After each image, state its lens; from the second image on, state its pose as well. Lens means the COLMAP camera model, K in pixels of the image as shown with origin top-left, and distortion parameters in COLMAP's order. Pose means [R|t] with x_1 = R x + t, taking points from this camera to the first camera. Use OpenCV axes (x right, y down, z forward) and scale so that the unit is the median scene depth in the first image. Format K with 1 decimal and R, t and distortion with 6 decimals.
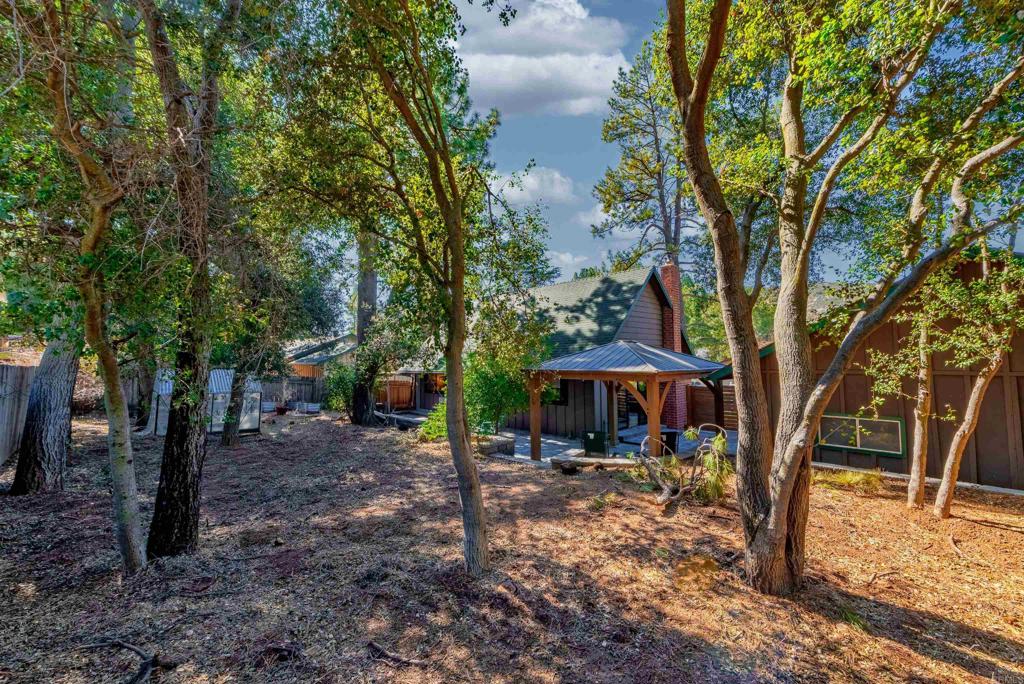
lens RADIAL K [[417.3, 0, 517.5], [0, 417.3, 343.9], [0, 0, 1]] dist [0.001226, 0.000287]
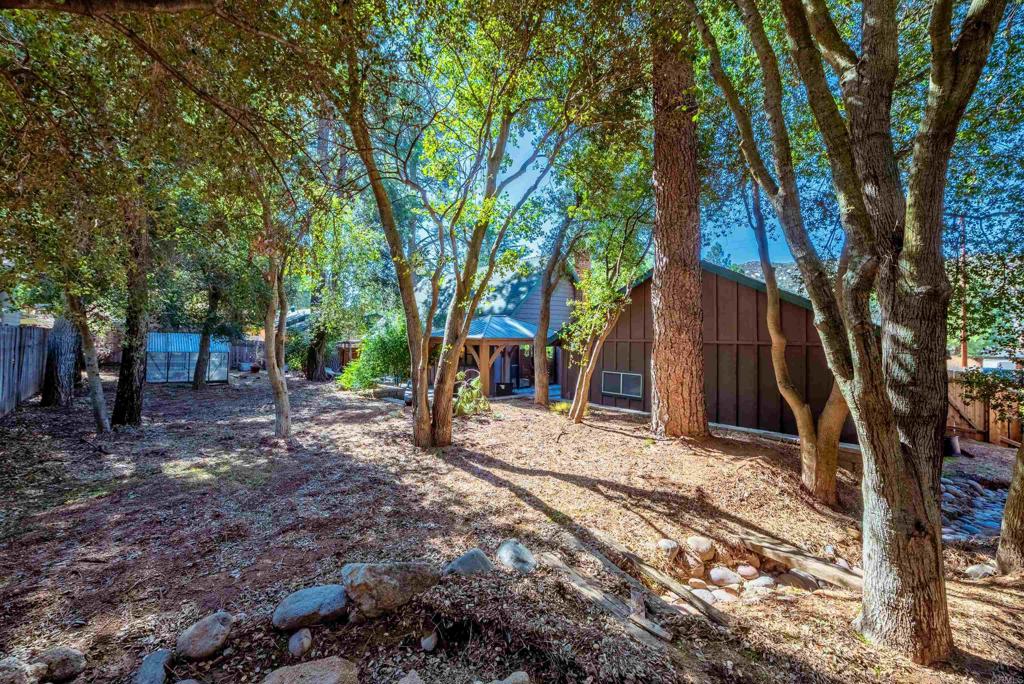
lens RADIAL K [[417.3, 0, 517.5], [0, 417.3, 343.9], [0, 0, 1]] dist [0.001226, 0.000287]
pose [[0.999502, 0.016122, -0.027140, 0.254951], [-0.014471, 0.998095, 0.059973, -0.000542], [0.028056, -0.059550, 0.997831, -0.207312]]
